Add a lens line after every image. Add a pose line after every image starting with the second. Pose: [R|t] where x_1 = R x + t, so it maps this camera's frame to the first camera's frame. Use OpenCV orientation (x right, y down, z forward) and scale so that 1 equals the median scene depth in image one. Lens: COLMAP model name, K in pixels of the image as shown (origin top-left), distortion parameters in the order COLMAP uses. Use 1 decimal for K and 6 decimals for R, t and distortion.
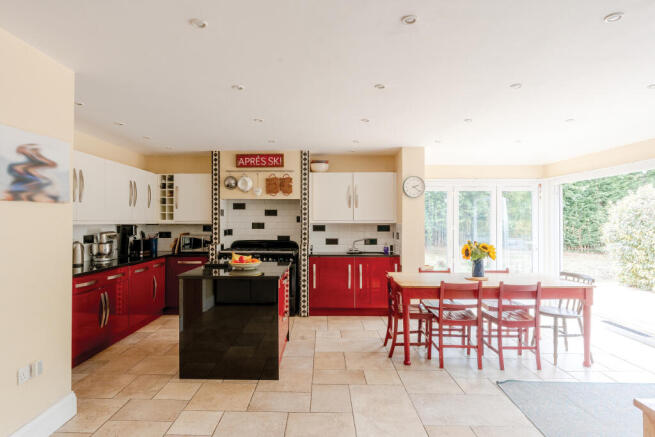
lens RADIAL K [[367.0, 0, 327.5], [0, 367.0, 218.5], [0, 0, 1]] dist [-0.001481, -0.000223]
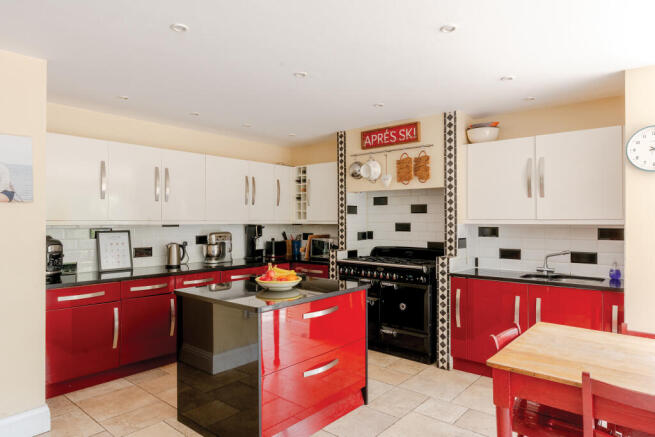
lens RADIAL K [[415.5, 0, 327.5], [0, 415.5, 218.5], [0, 0, 1]] dist [-0.000100, -0.000101]
pose [[0.768543, -0.004079, -0.639786, 0.241819], [0.005598, 0.999984, 0.000349, 0.001784], [0.639774, -0.003849, 0.768553, 0.298688]]
